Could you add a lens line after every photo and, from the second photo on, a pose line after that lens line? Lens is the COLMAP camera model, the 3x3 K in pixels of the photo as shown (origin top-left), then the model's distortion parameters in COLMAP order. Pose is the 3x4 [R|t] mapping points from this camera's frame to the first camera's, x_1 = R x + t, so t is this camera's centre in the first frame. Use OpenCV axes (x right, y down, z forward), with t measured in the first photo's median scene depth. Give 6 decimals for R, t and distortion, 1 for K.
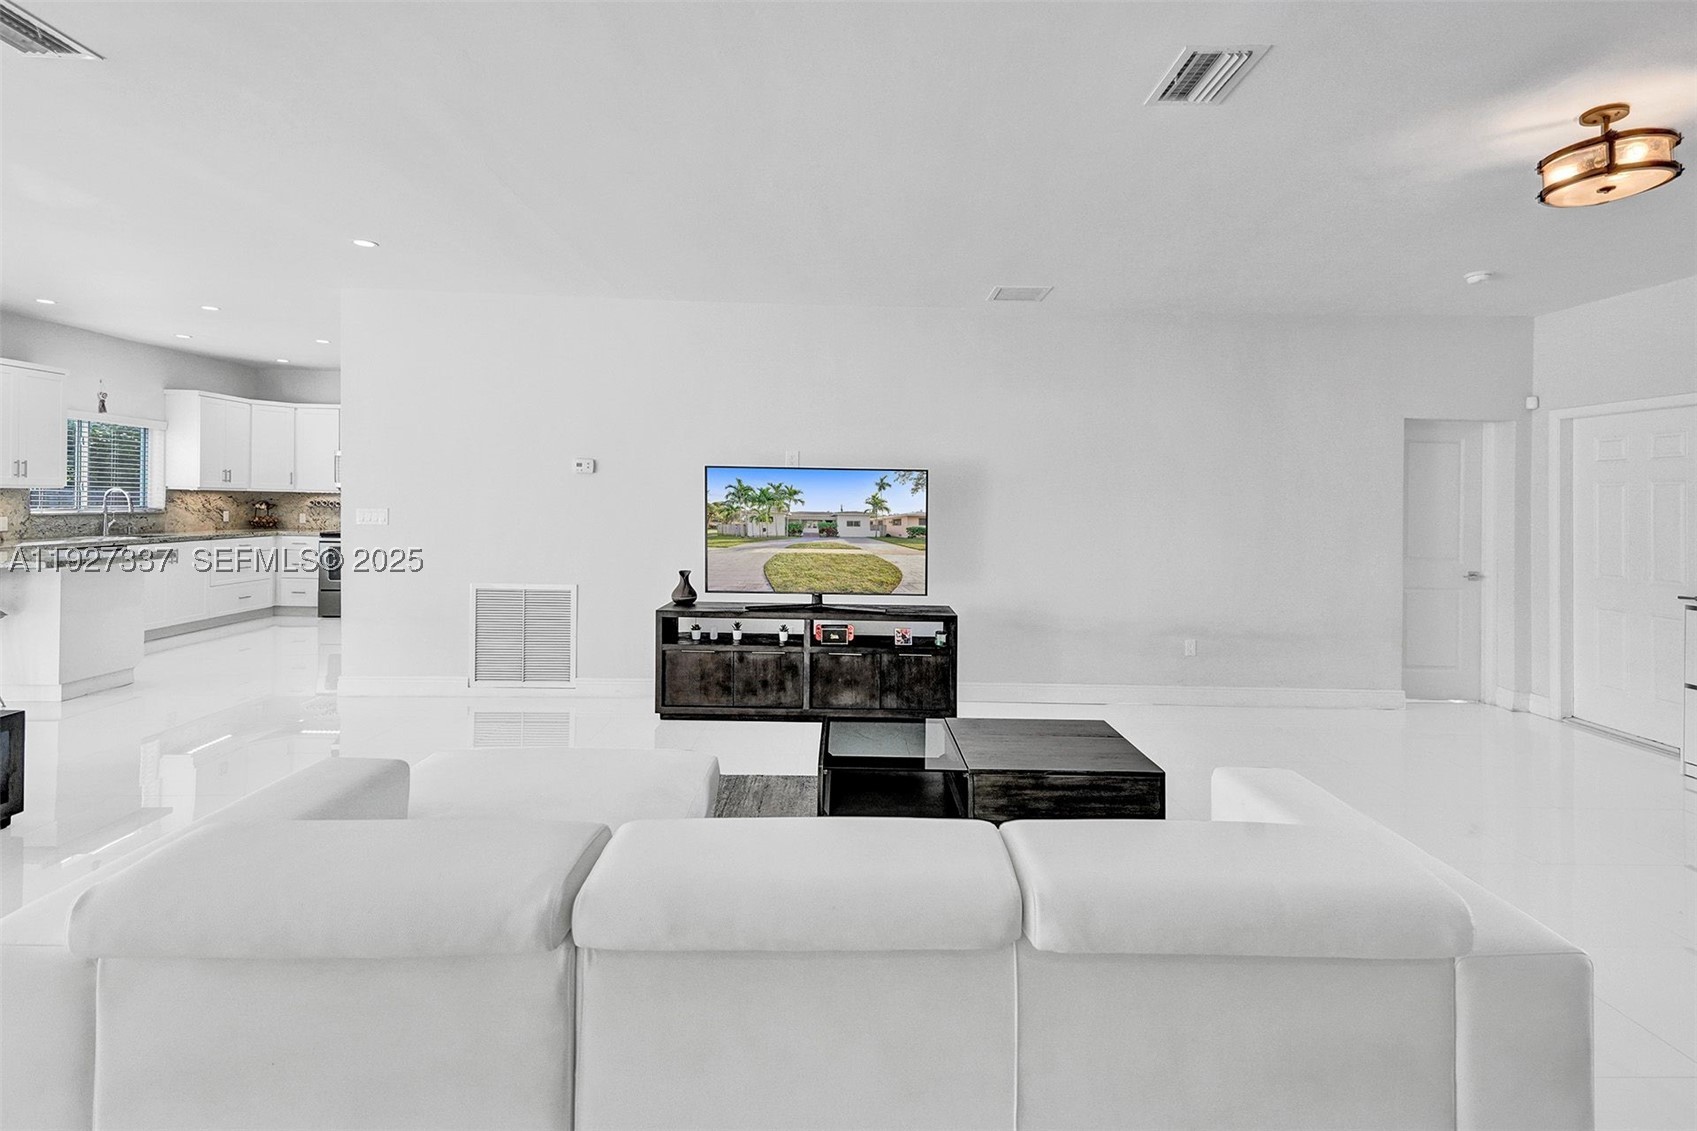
lens RADIAL K [[804.6, 0, 854.7], [0, 804.6, 509.8], [0, 0, 1]] dist [0.073315, -0.028446]
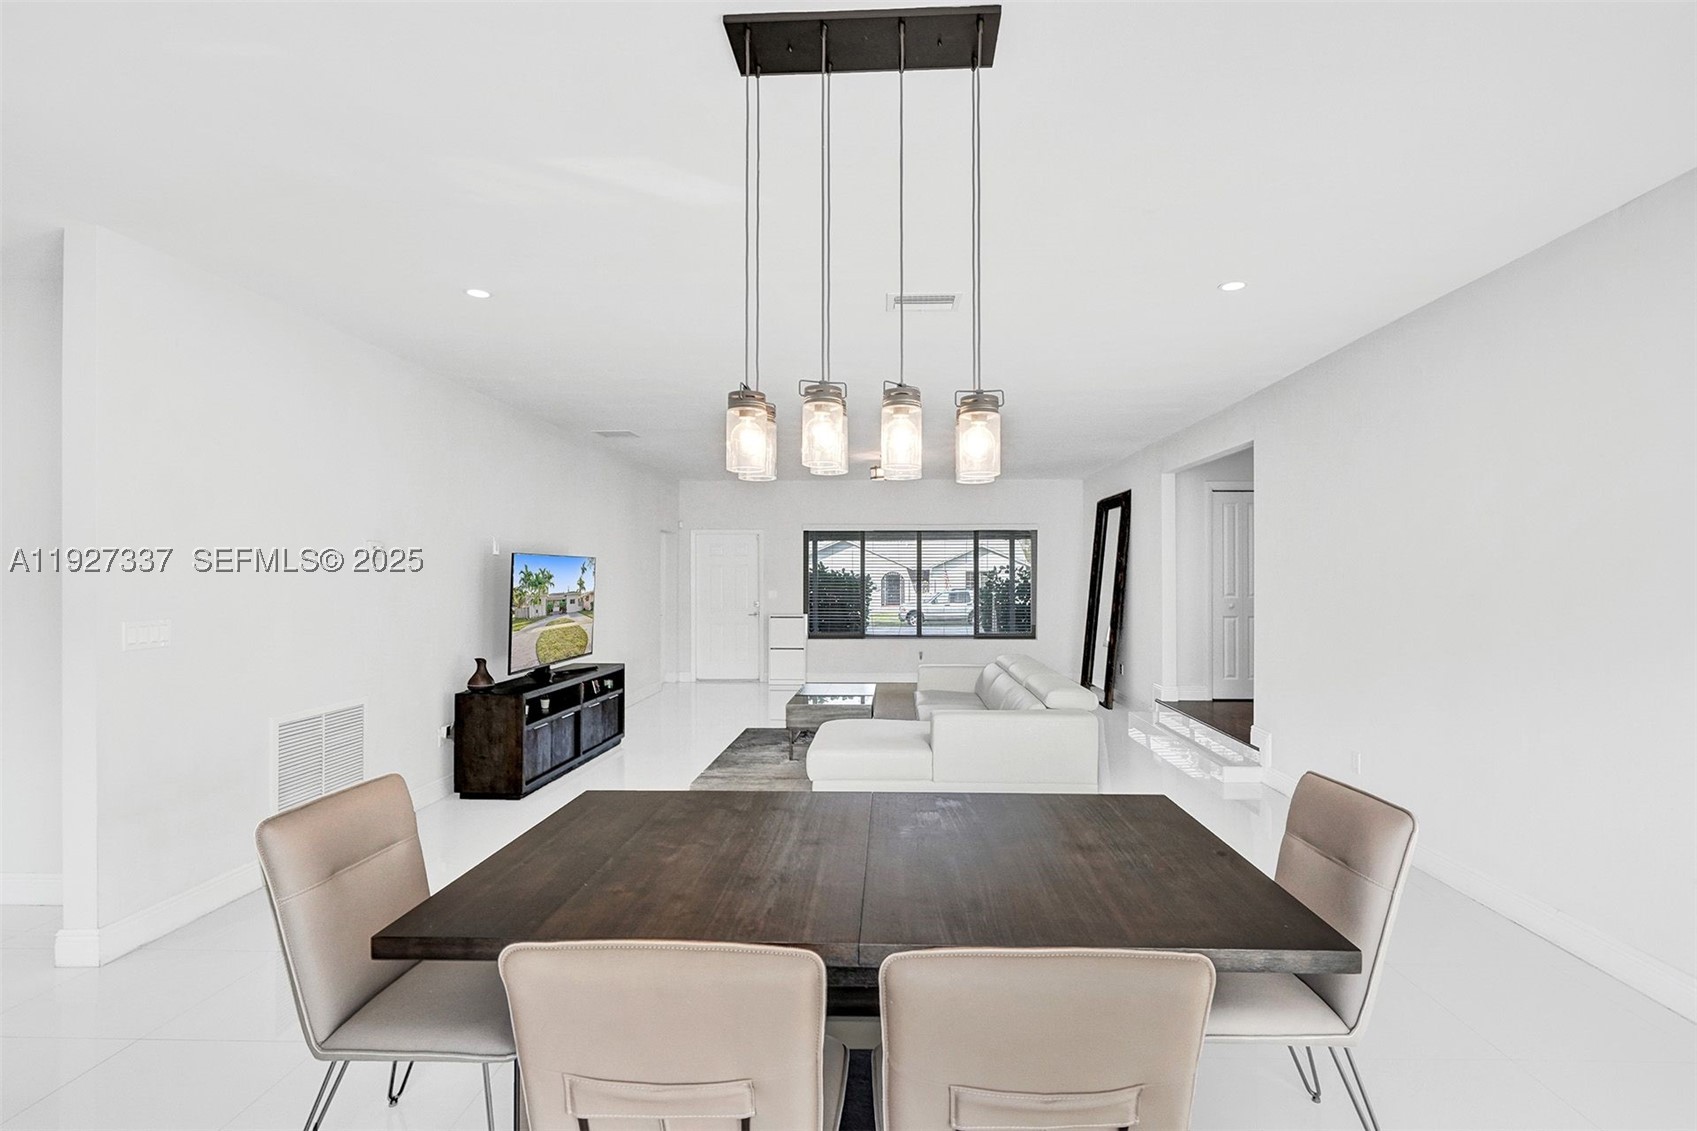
lens RADIAL K [[824.2, 0, 880.0], [0, 824.2, 568.1], [0, 0, 1]] dist [-0.000400, -0.000479]
pose [[0.054047, -0.011178, 0.998476, -0.935170], [0.012844, 0.999862, 0.010498, -0.030872], [-0.998456, 0.012257, 0.054183, 0.364116]]
